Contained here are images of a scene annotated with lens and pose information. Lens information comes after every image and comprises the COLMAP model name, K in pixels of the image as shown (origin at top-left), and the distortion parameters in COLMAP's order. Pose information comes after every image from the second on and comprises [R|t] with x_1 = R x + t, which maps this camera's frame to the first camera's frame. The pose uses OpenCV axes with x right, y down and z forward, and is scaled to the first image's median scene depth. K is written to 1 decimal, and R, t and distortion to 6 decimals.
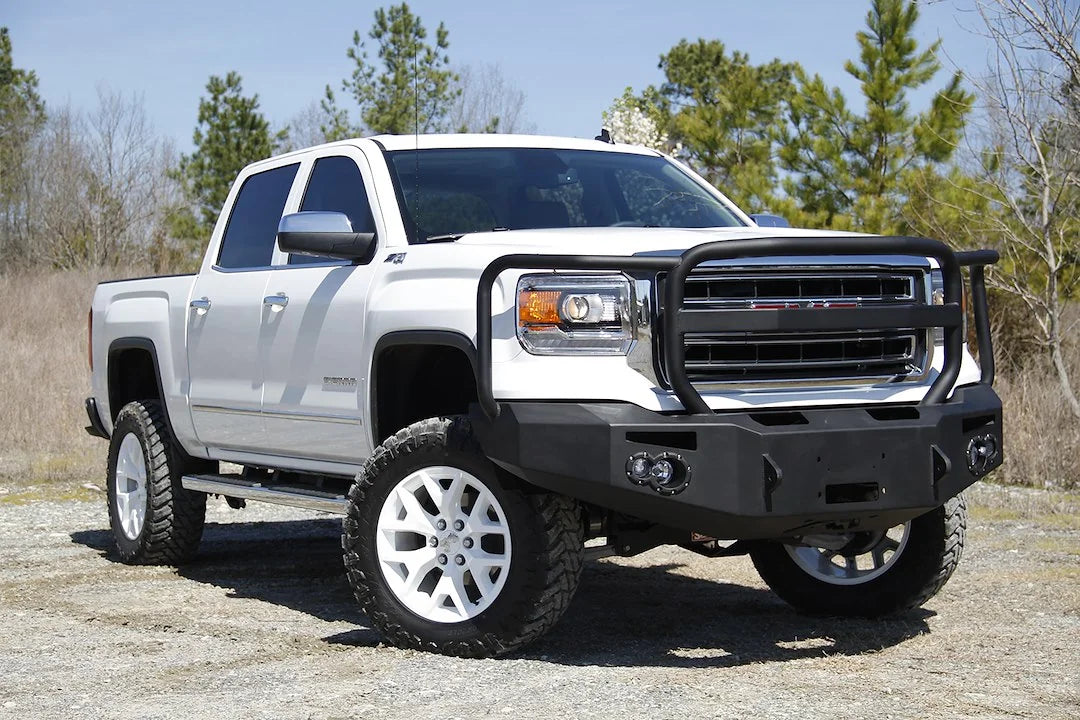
lens RADIAL K [[2138.8, 0, 489.4], [0, 2138.8, 354.8], [0, 0, 1]] dist [0.052972, 0.007027]
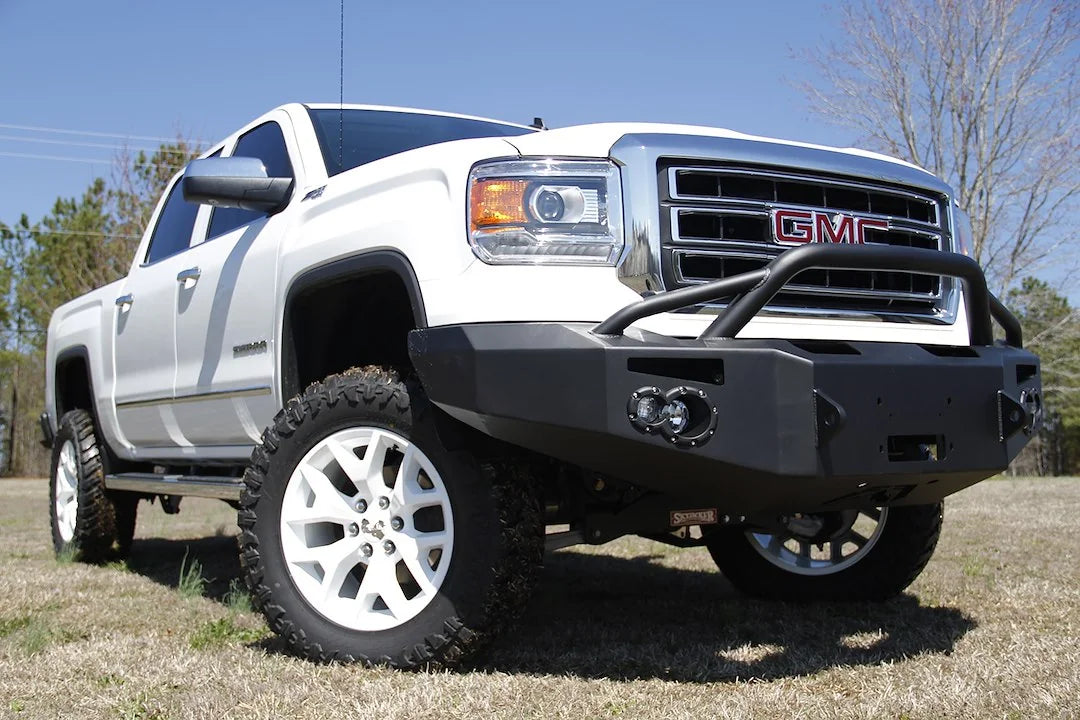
lens RADIAL K [[1182.6, 0, 495.5], [0, 1182.6, 387.1], [0, 0, 1]] dist [-0.028253, 0.001312]
pose [[0.996598, 0.005377, 0.082240, -0.010804], [-0.000179, 0.998009, -0.063075, 0.064760], [-0.082415, 0.062845, 0.994615, 0.565205]]
